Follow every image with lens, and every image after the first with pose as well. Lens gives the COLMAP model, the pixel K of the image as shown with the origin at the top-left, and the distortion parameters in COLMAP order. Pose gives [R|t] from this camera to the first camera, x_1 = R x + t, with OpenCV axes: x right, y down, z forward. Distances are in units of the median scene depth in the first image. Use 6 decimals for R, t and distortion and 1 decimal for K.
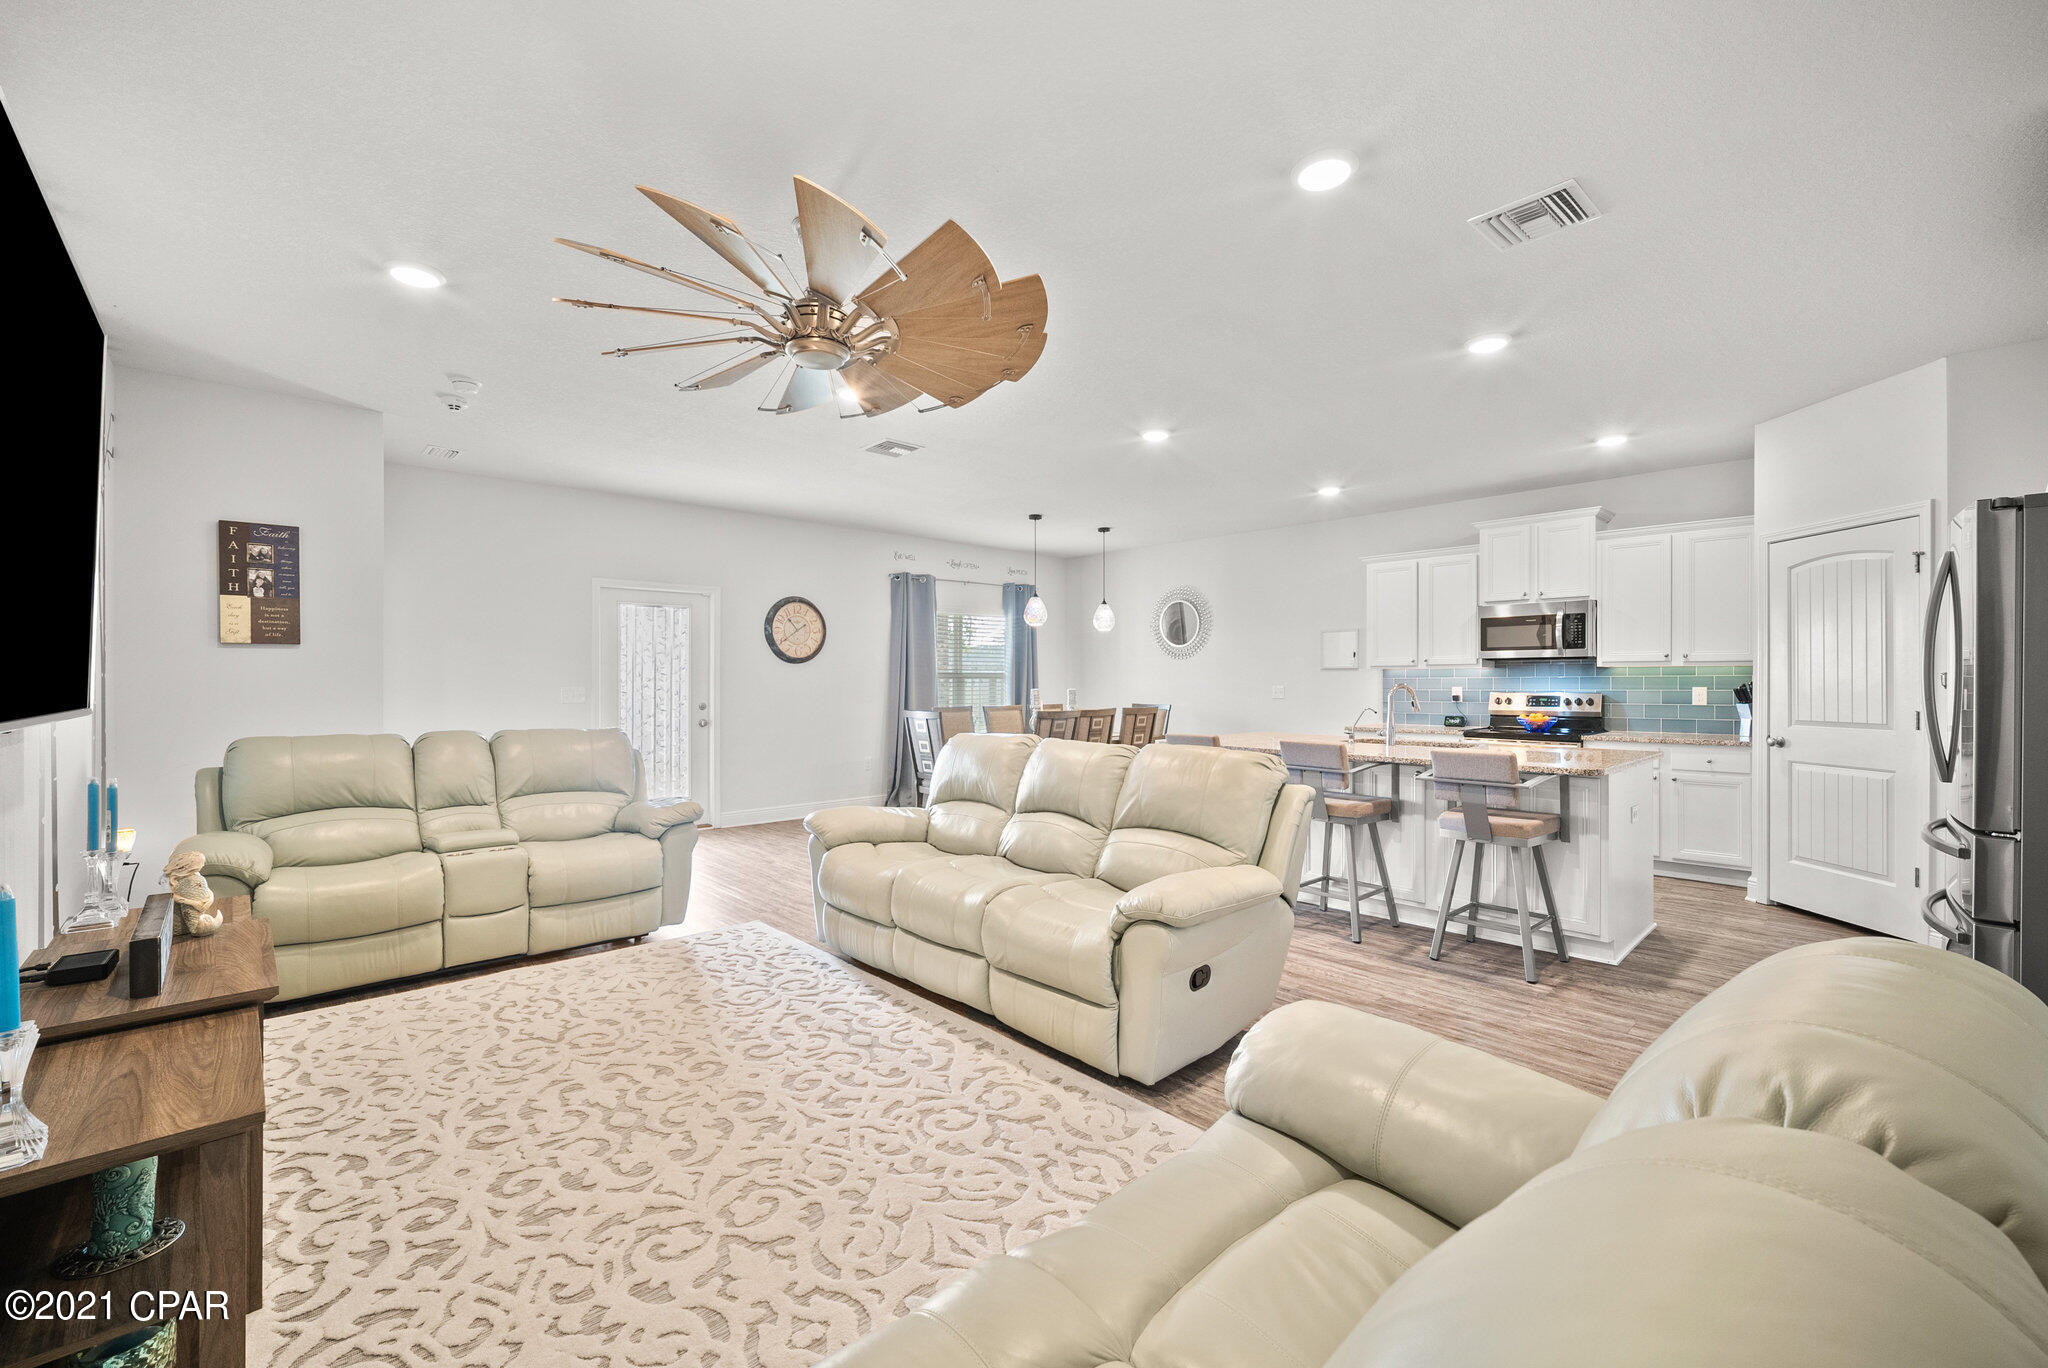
lens RADIAL K [[826.9, 0, 1024.0], [0, 826.9, 684.0], [0, 0, 1]] dist [-0.003688, -0.000294]
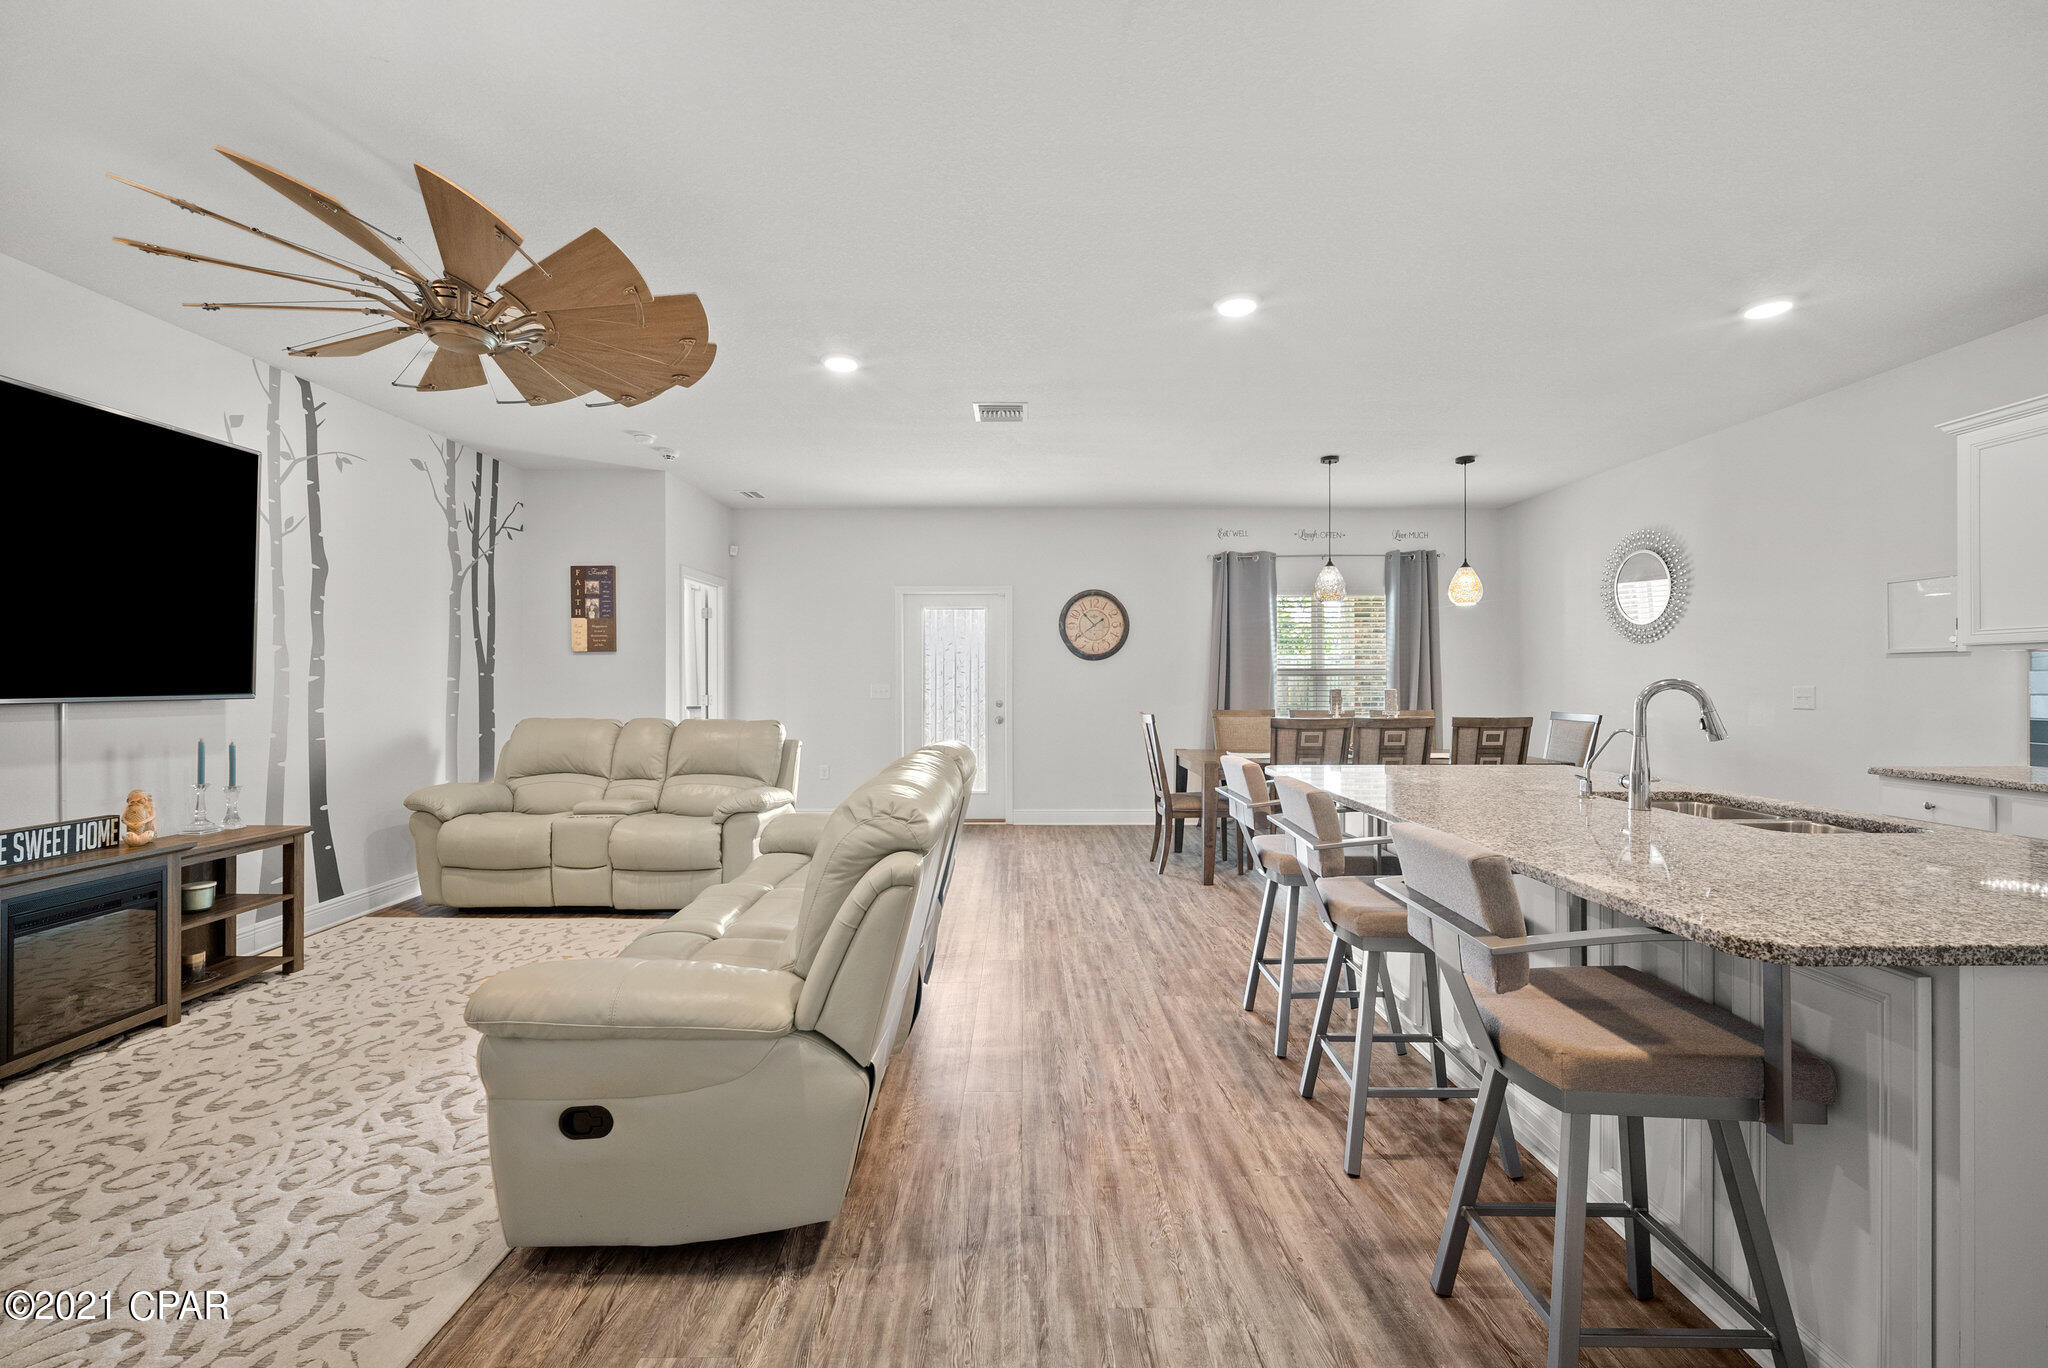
lens RADIAL K [[826.9, 0, 1024.0], [0, 826.9, 684.0], [0, 0, 1]] dist [-0.003688, -0.000294]
pose [[0.738932, 0.001942, -0.673778, 0.564581], [-0.001922, 0.999998, 0.000775, 0.003145], [0.673778, 0.000723, 0.738934, 0.462912]]
